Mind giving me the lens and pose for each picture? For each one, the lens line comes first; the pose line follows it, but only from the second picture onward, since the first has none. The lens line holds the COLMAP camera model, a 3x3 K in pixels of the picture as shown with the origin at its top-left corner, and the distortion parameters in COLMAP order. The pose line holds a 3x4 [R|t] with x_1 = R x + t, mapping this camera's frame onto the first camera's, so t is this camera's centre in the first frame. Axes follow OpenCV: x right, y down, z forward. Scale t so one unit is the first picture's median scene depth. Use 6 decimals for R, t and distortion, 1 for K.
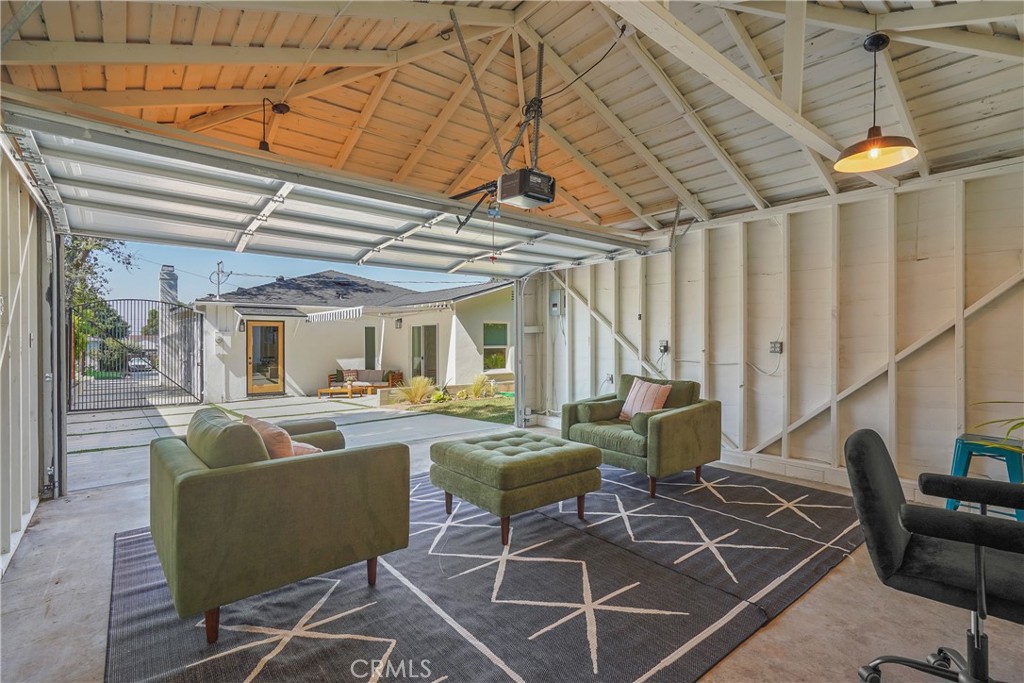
lens RADIAL K [[479.6, 0, 518.3], [0, 479.6, 355.9], [0, 0, 1]] dist [0.000896, 0.001961]
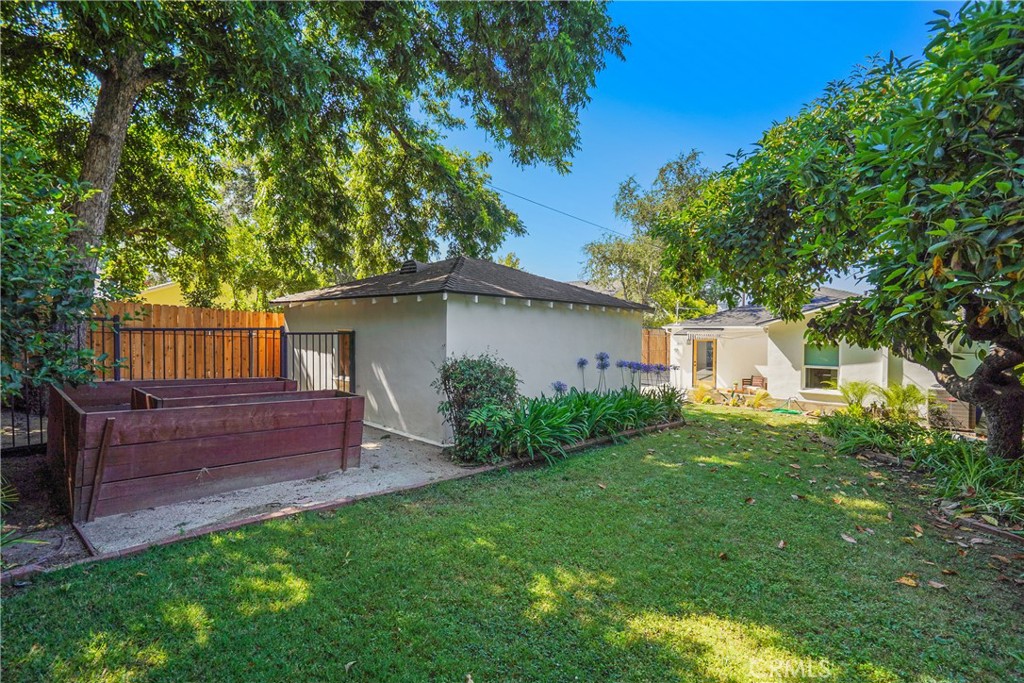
lens RADIAL K [[471.7, 0, 517.0], [0, 471.7, 332.2], [0, 0, 1]] dist [-0.002318, -0.001714]
pose [[0.148390, 0.010120, -0.988877, 0.856748], [-0.032717, 0.999450, 0.005318, -0.078751], [0.988388, 0.031564, 0.148639, 0.201038]]
